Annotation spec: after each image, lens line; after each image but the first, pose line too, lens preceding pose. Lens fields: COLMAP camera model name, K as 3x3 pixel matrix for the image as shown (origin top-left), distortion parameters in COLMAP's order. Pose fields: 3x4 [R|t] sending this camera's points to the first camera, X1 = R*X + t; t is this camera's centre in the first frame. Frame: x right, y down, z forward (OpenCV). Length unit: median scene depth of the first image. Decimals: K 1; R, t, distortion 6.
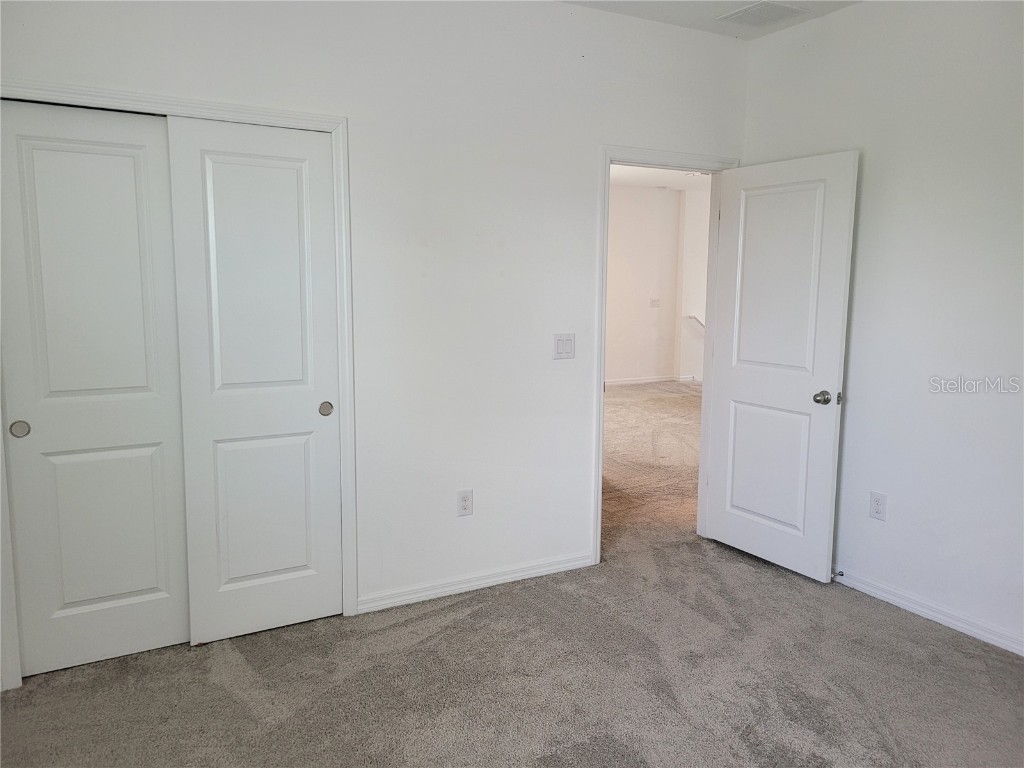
lens RADIAL K [[749.4, 0, 504.8], [0, 749.4, 383.7], [0, 0, 1]] dist [0.049143, -0.045154]
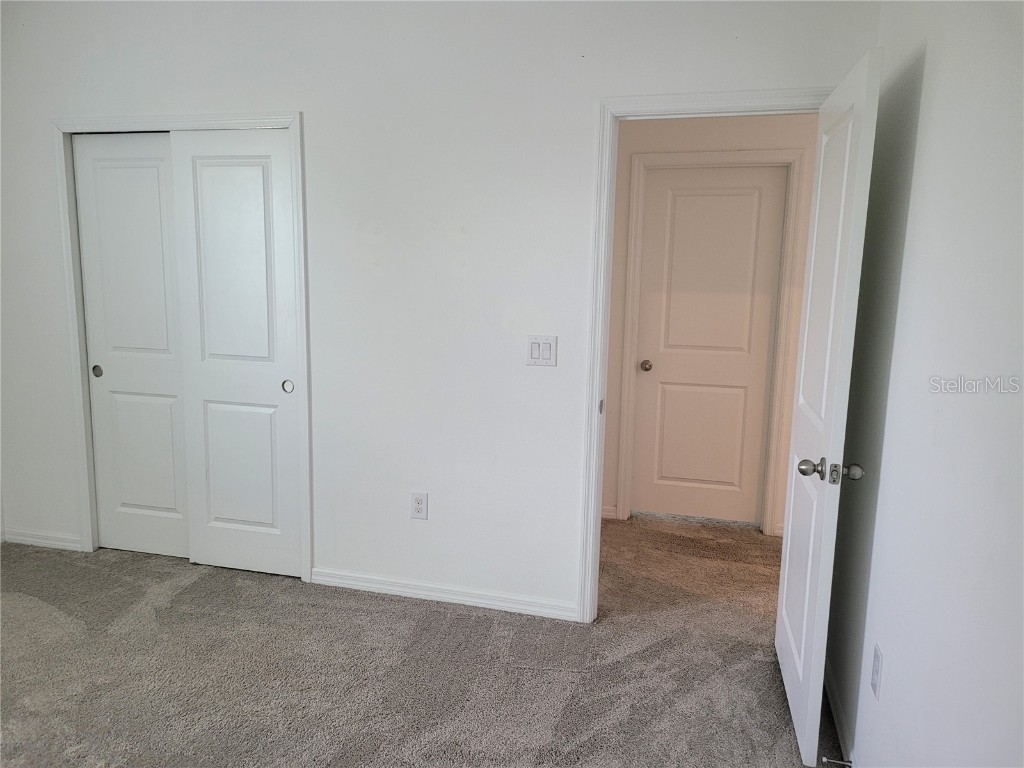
lens RADIAL K [[749.4, 0, 504.8], [0, 749.4, 383.7], [0, 0, 1]] dist [0.049143, -0.045154]
pose [[0.718272, 0.109330, -0.687119, 0.663289], [-0.112684, 0.992818, 0.040178, -0.044796], [0.686577, 0.048569, 0.725433, 0.379416]]
